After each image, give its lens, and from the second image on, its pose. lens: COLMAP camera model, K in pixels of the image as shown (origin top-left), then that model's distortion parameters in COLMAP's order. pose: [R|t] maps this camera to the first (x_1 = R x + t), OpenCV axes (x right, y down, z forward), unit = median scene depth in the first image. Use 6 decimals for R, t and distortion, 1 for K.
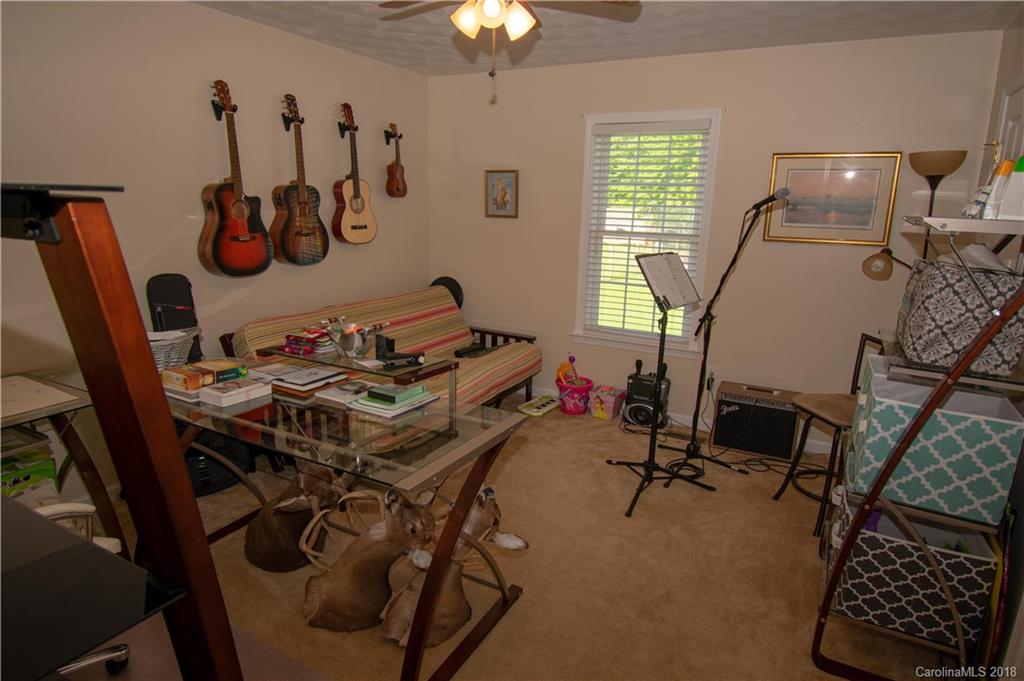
lens RADIAL K [[595.1, 0, 514.5], [0, 595.1, 341.0], [0, 0, 1]] dist [0.008013, -0.009751]
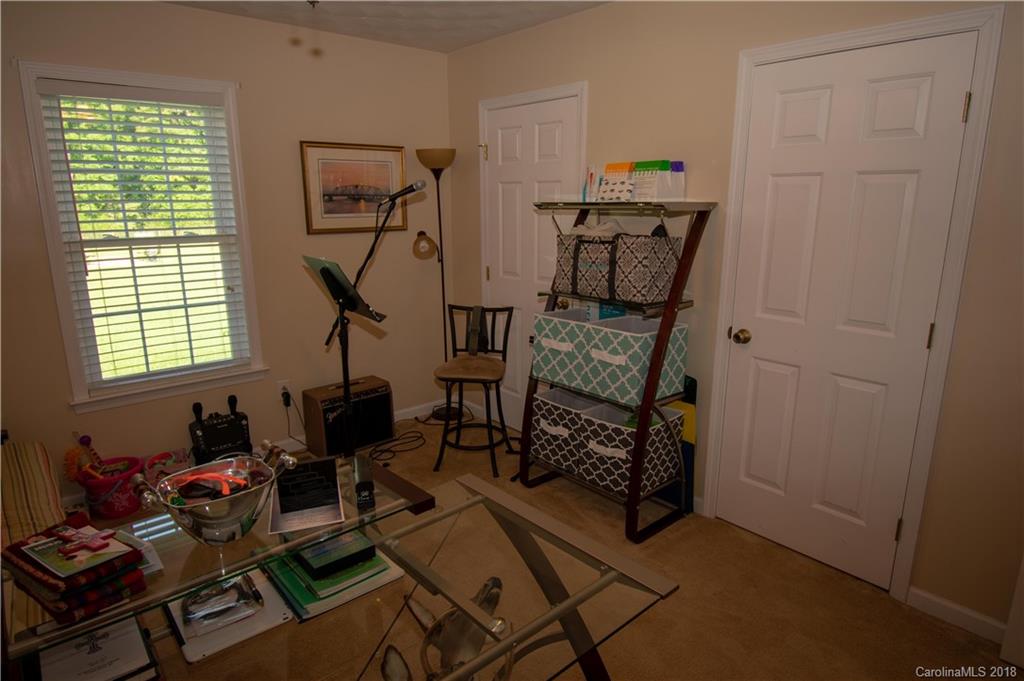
lens RADIAL K [[595.1, 0, 514.8], [0, 595.1, 340.3], [0, 0, 1]] dist [0.008013, -0.009751]
pose [[0.342259, -0.246788, 0.906617, -0.343260], [0.226786, 0.958061, 0.175177, -0.092036], [-0.911826, 0.145652, 0.383873, 0.340606]]
